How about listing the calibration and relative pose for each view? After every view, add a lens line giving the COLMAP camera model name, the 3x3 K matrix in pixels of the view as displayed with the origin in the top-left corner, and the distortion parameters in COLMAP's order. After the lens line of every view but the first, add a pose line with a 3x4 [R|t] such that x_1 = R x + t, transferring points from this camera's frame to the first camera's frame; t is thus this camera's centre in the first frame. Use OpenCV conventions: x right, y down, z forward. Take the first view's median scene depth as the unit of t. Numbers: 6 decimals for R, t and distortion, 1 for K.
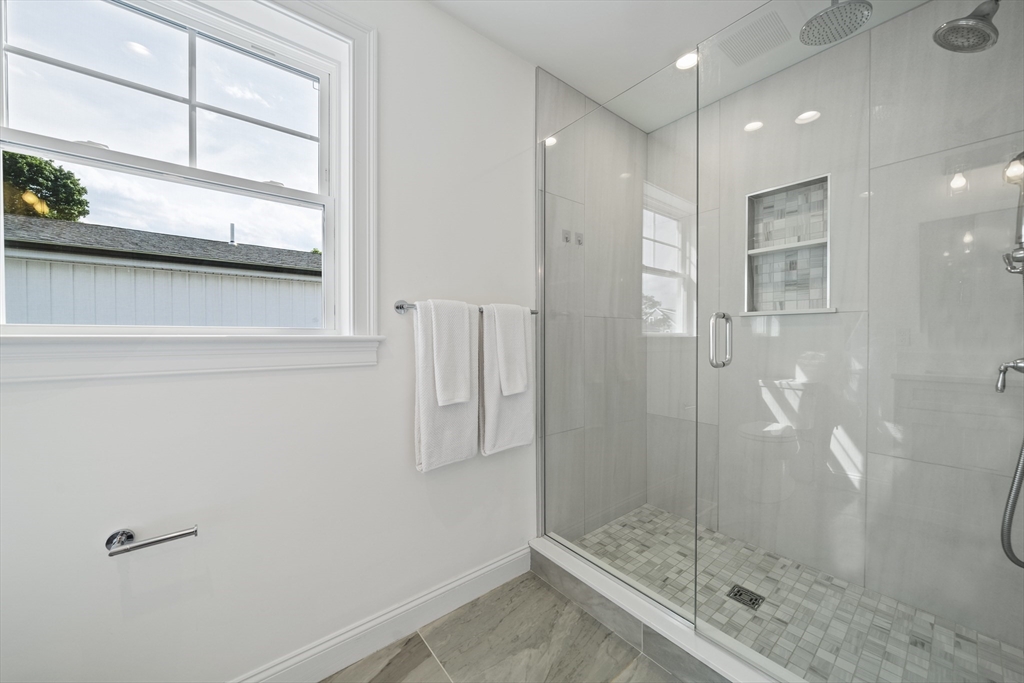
lens RADIAL K [[369.2, 0, 508.2], [0, 369.2, 339.0], [0, 0, 1]] dist [-0.006129, -0.000174]
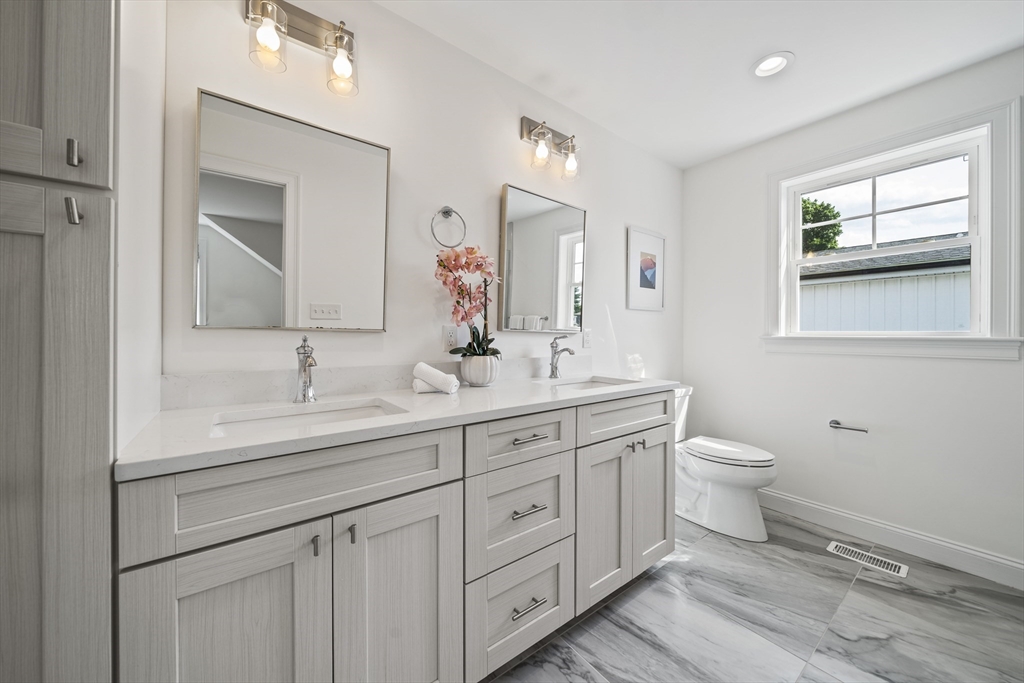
lens RADIAL K [[382.4, 0, 512.7], [0, 382.4, 338.5], [0, 0, 1]] dist [-0.002581, -0.000041]
pose [[0.004639, 0.008334, -0.999955, 0.972659], [-0.005976, 0.999948, 0.008306, -0.004595], [0.999971, 0.005938, 0.004689, -0.767801]]
